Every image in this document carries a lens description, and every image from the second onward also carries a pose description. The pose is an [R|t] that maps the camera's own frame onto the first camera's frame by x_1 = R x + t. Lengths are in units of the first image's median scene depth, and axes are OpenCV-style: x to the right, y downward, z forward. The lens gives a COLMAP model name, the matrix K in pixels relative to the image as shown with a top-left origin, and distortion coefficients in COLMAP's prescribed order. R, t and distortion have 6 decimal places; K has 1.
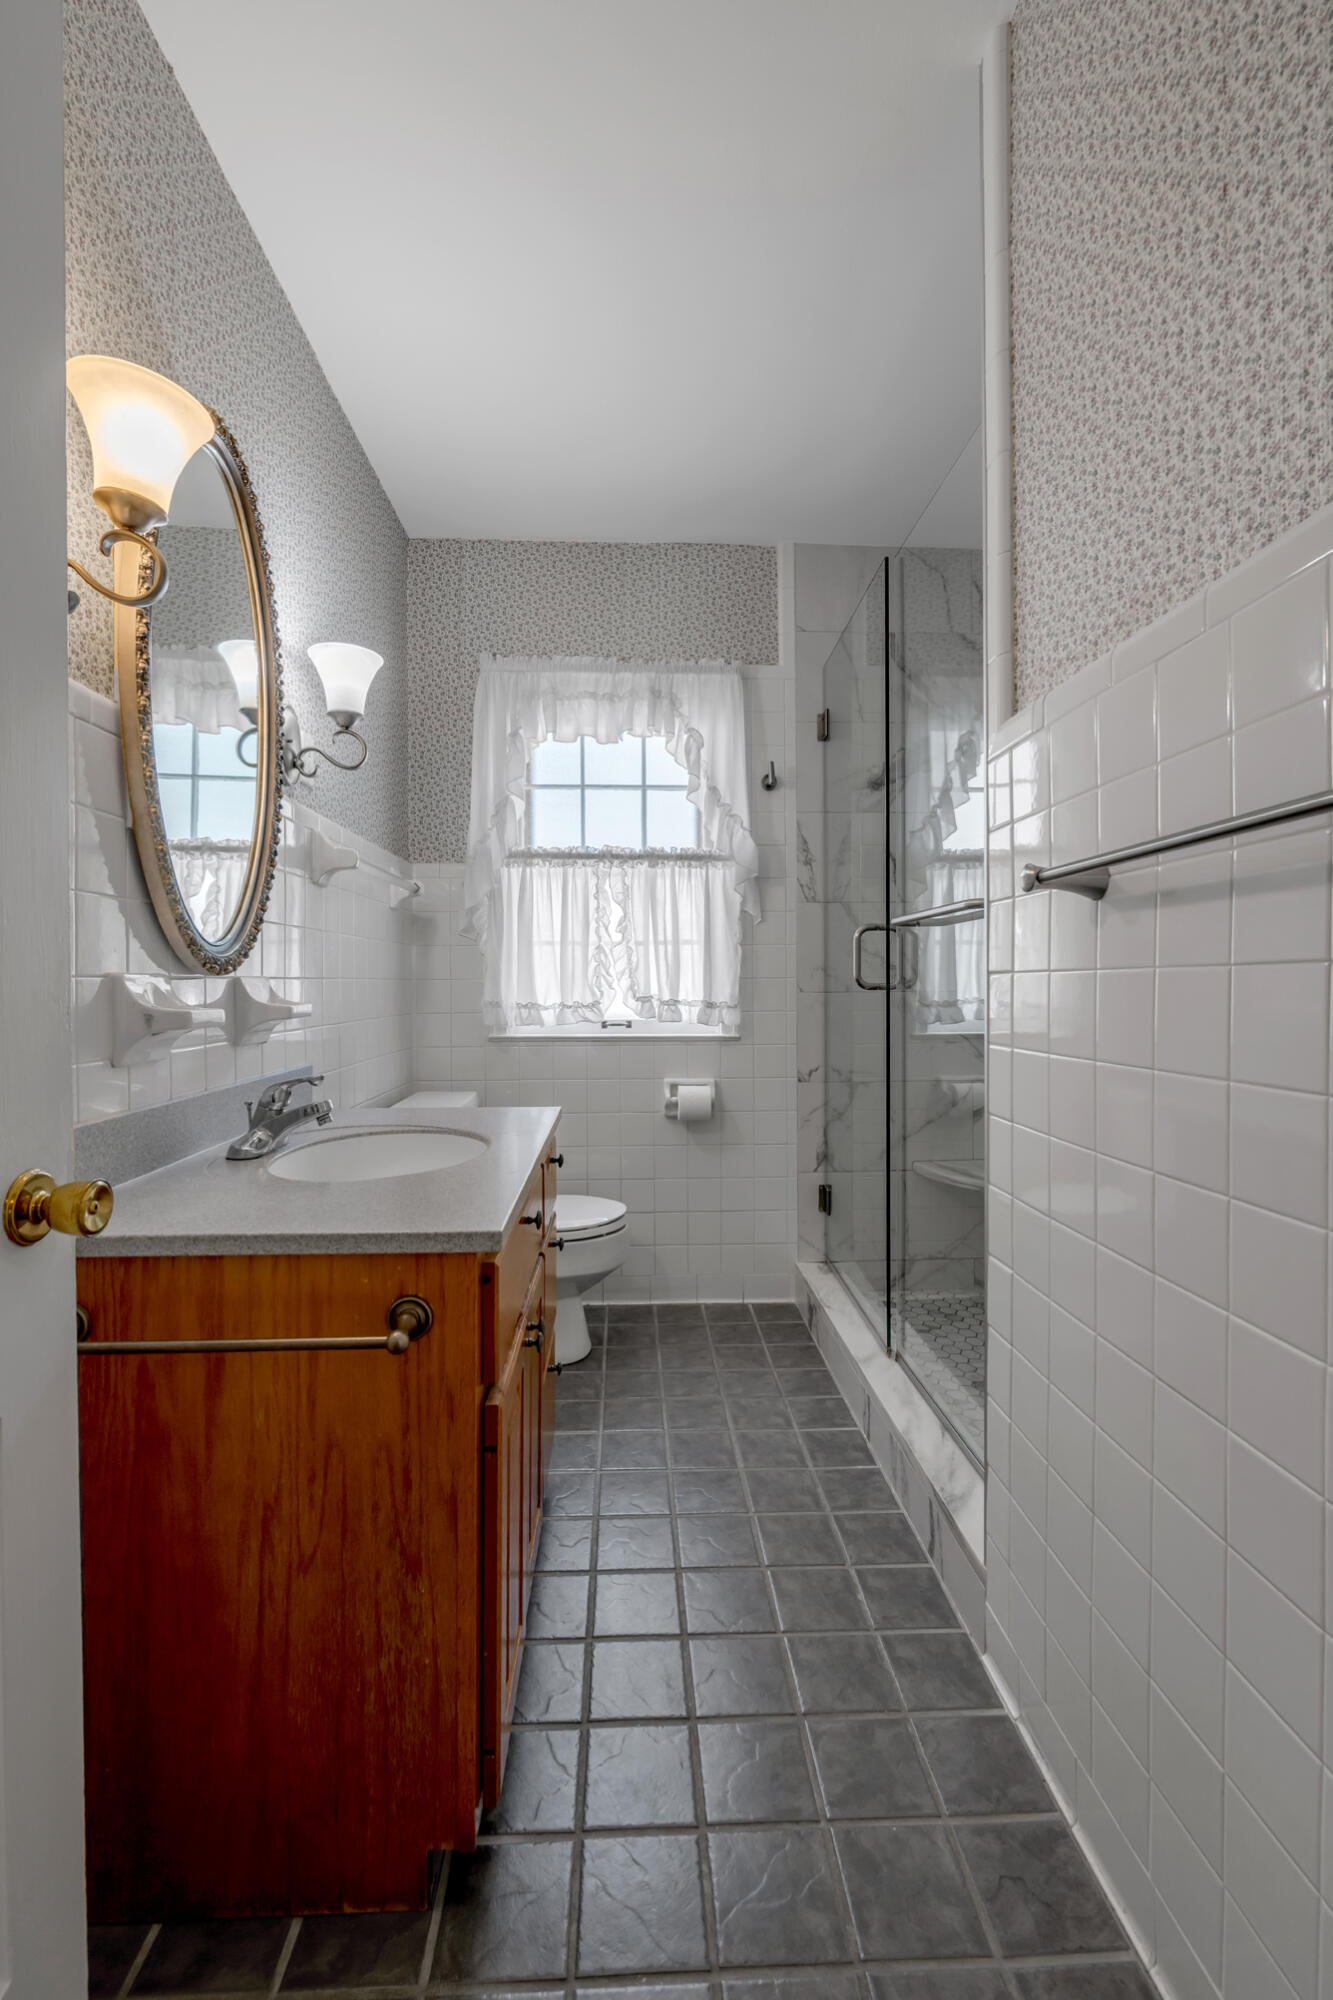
lens RADIAL K [[798.1, 0, 665.1], [0, 798.1, 987.7], [0, 0, 1]] dist [-0.004182, -0.000123]
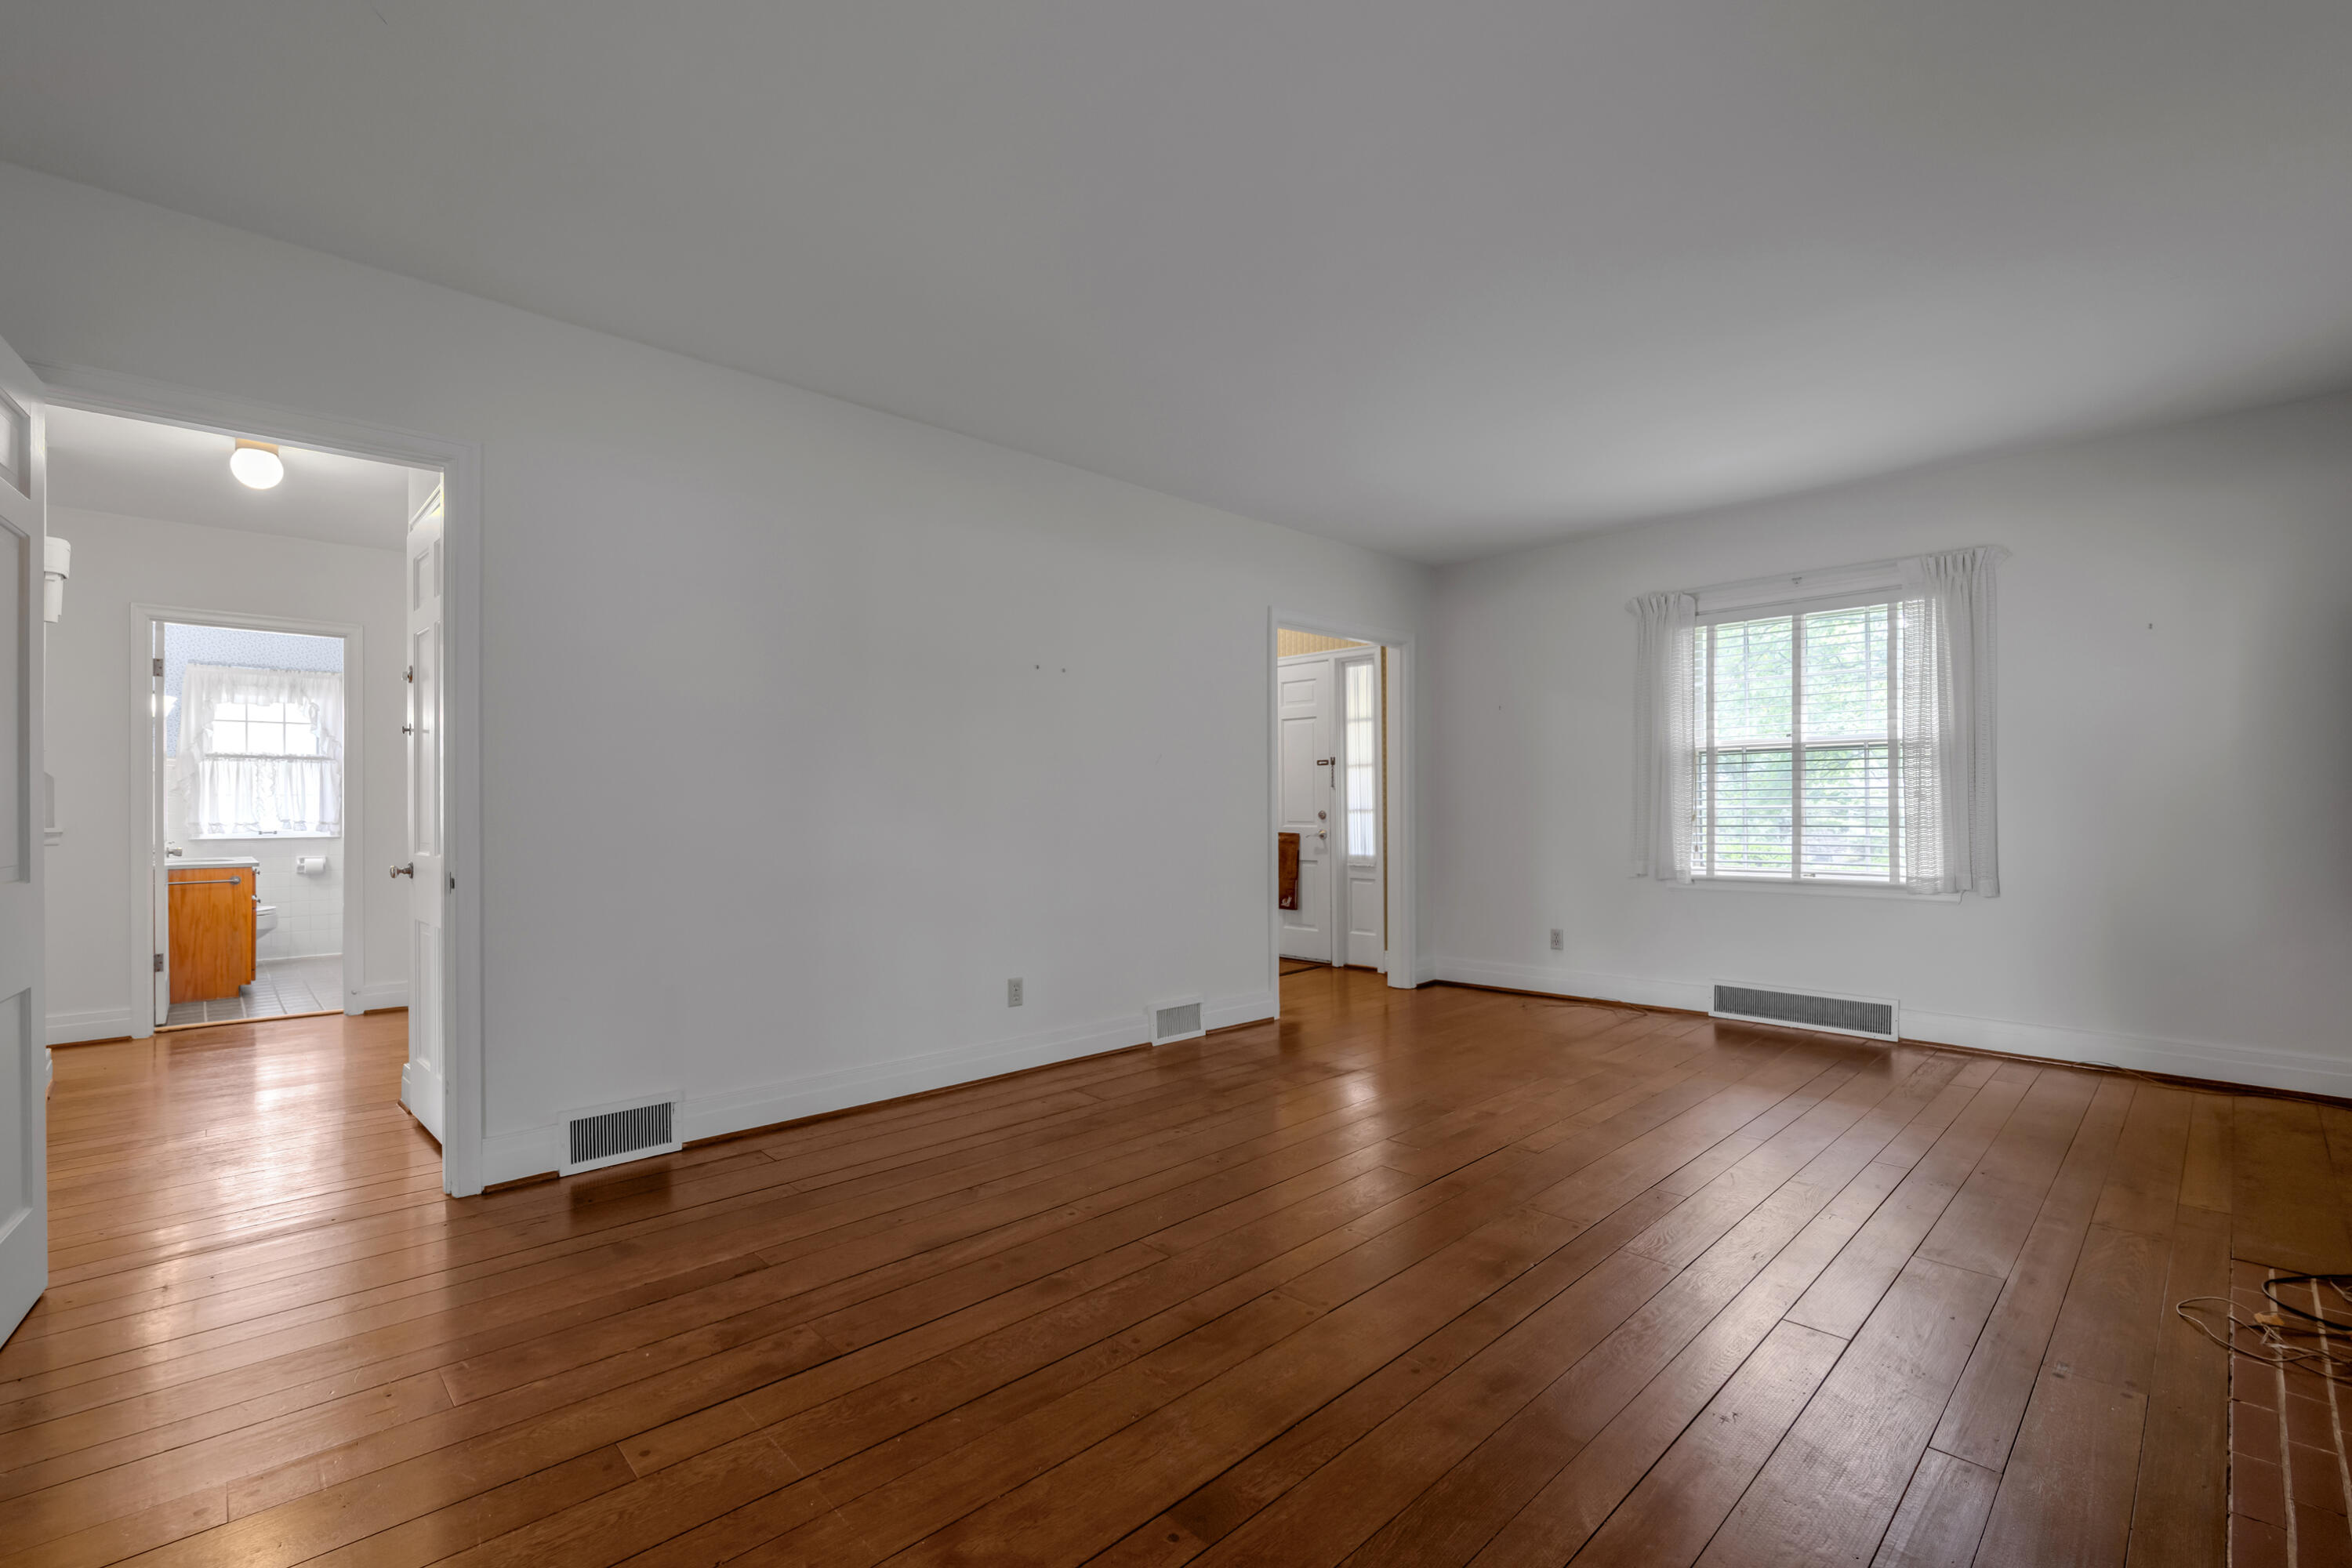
lens RADIAL K [[1025.7, 0, 1172.9], [0, 1025.7, 793.9], [0, 0, 1]] dist [-0.000893, 0.000402]
pose [[0.755741, 0.003227, 0.654863, -0.027118], [0.003811, 0.999949, -0.009326, -0.024758], [-0.654860, 0.009543, 0.755690, -2.840811]]
